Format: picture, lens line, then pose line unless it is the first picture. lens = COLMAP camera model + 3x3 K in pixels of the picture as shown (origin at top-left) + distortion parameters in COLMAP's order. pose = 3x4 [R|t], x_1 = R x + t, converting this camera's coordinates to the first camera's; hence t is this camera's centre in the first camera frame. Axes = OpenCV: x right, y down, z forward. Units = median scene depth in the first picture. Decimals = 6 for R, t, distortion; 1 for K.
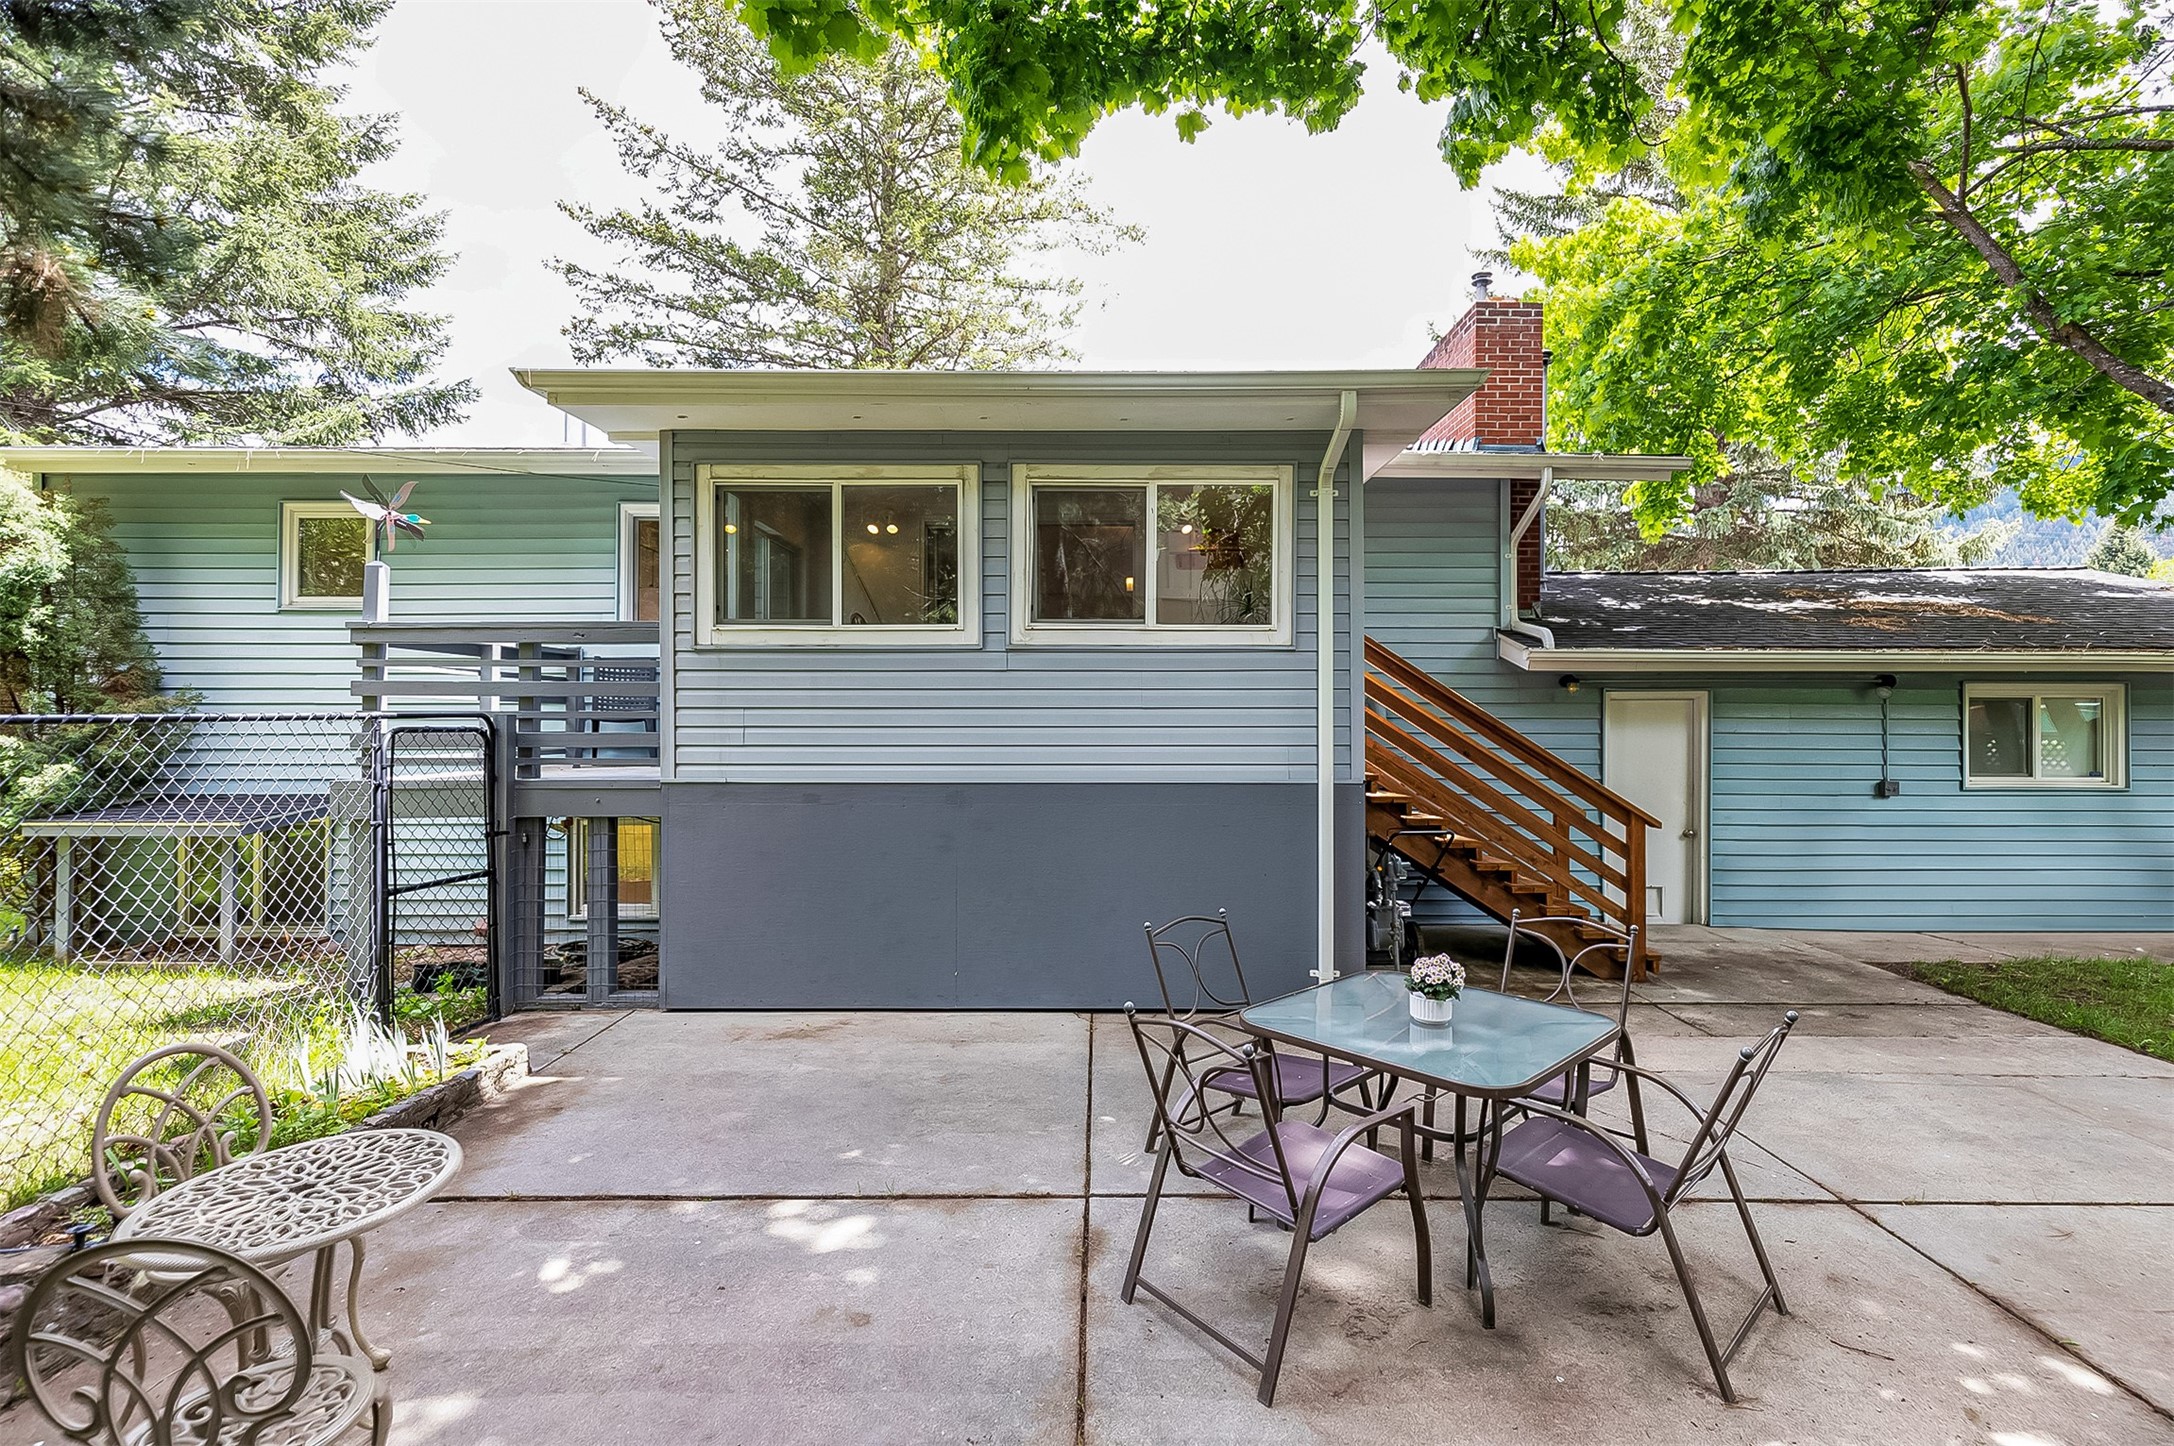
lens RADIAL K [[990.1, 0, 1109.1], [0, 990.1, 724.7], [0, 0, 1]] dist [0.003145, 0.000238]
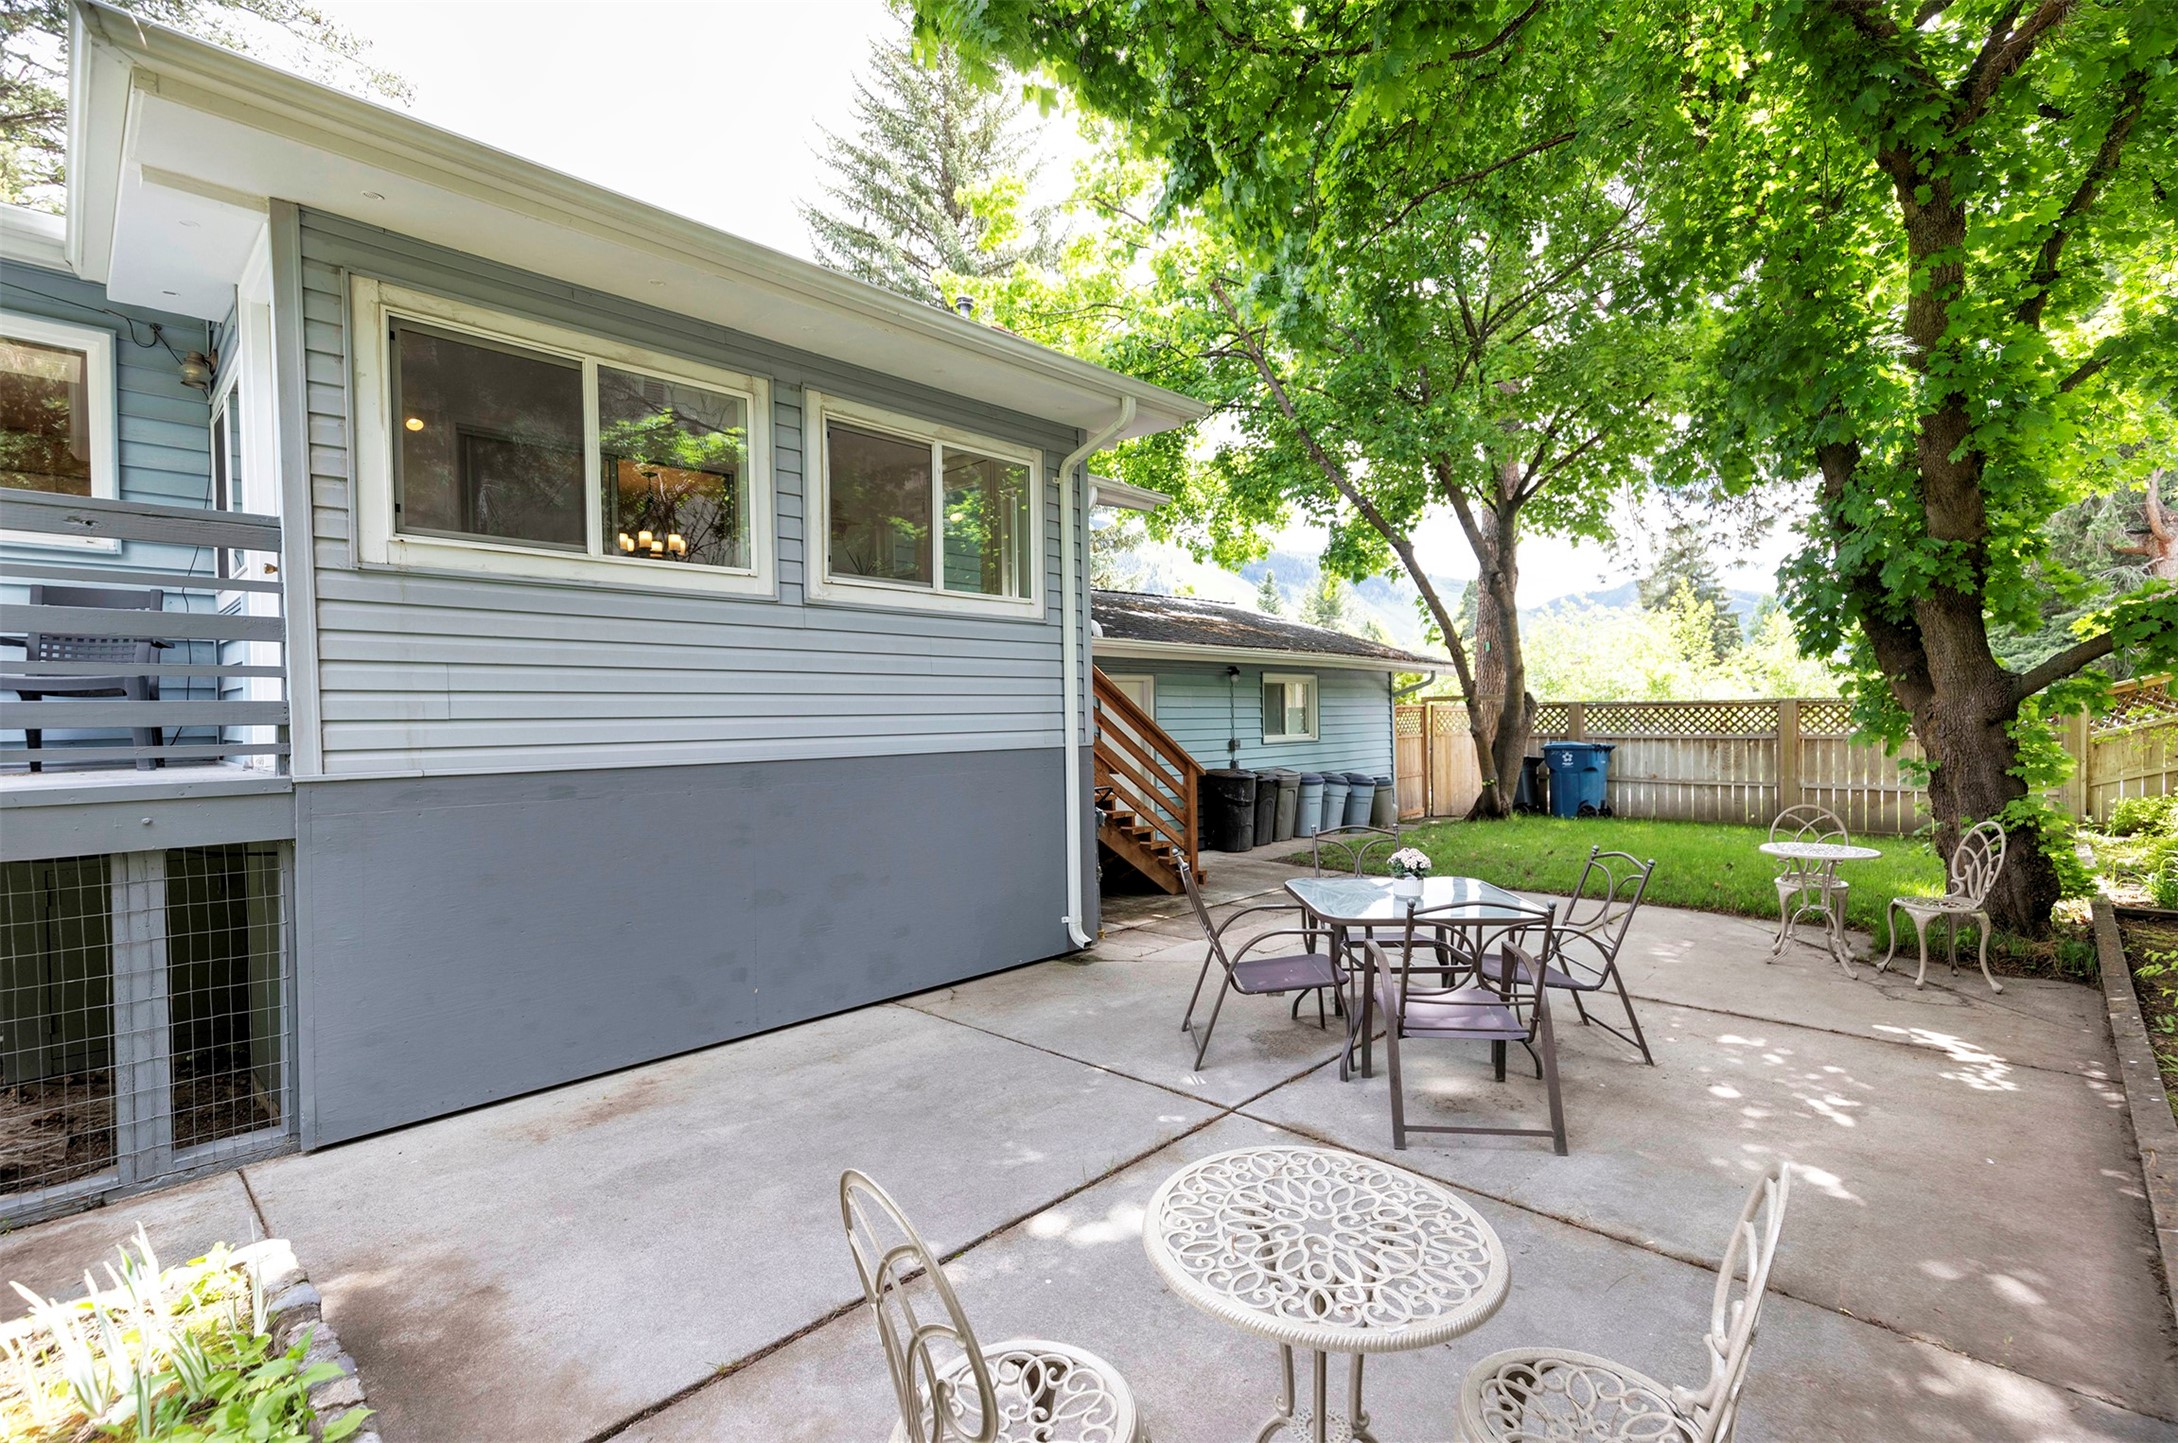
lens RADIAL K [[982.6, 0, 1099.6], [0, 982.6, 734.6], [0, 0, 1]] dist [0.001626, 0.000483]
pose [[0.687758, -0.024487, 0.725527, -0.550523], [0.013762, 0.999691, 0.020695, 0.023703], [-0.725809, -0.004248, 0.687883, 0.223651]]
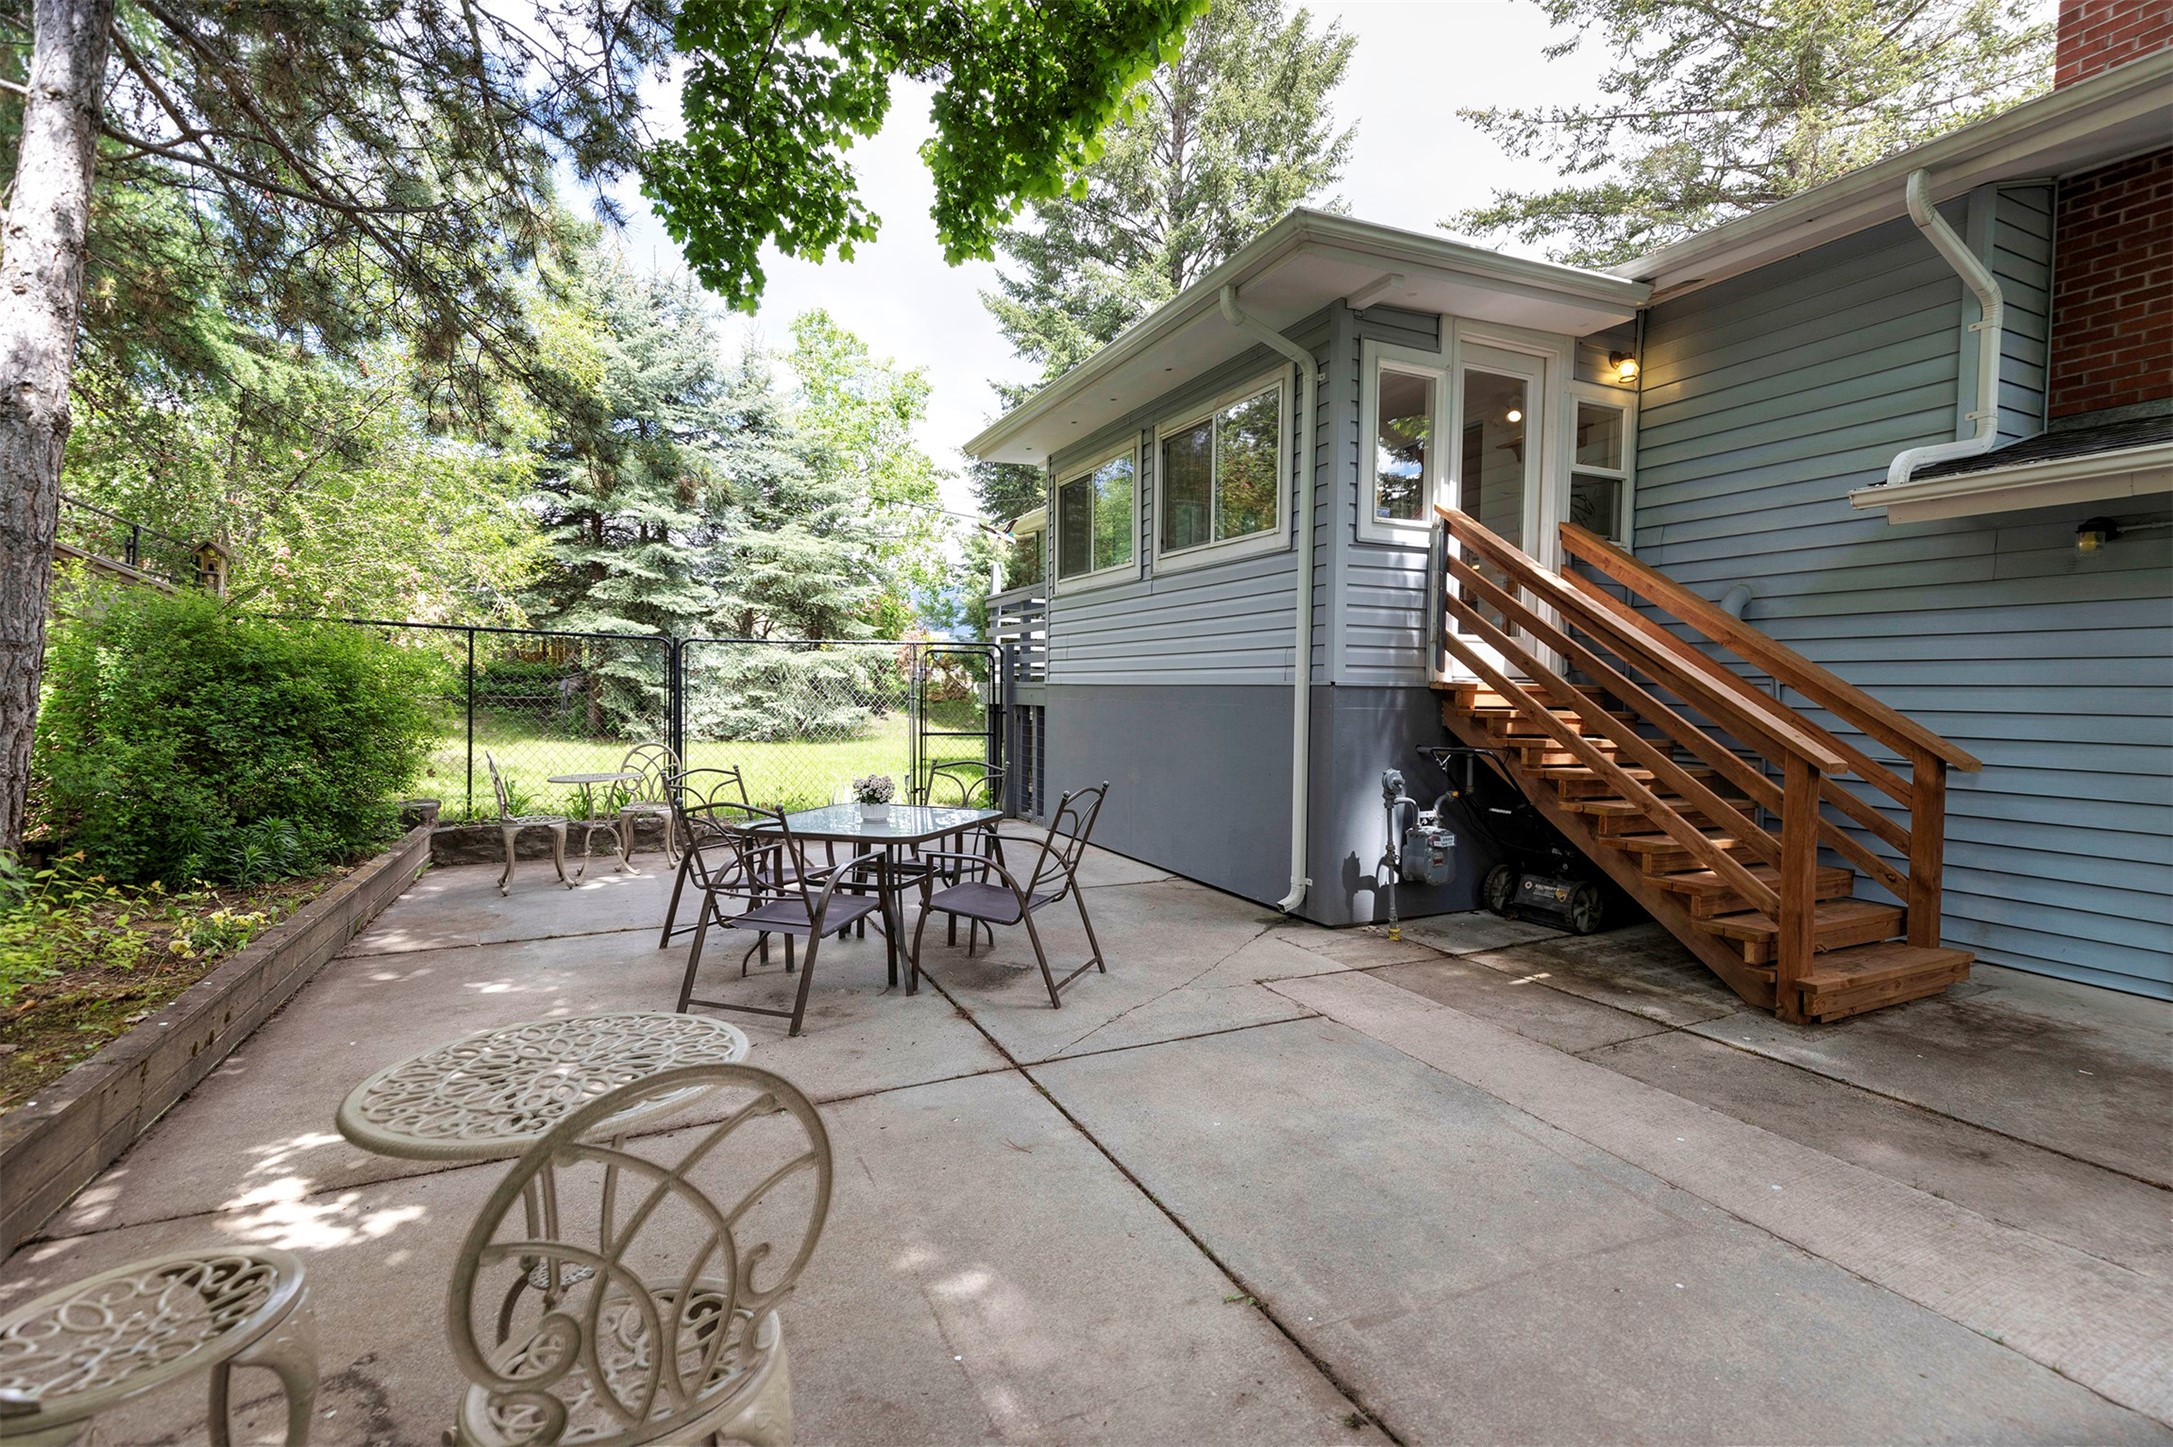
lens RADIAL K [[989.6, 0, 1108.6], [0, 989.6, 725.2], [0, 0, 1]] dist [0.003145, 0.000238]
pose [[0.445022, 0.037607, -0.894730, 1.009003], [-0.007558, 0.999240, 0.038241, 0.063030], [0.895488, -0.010256, 0.444968, 0.394967]]
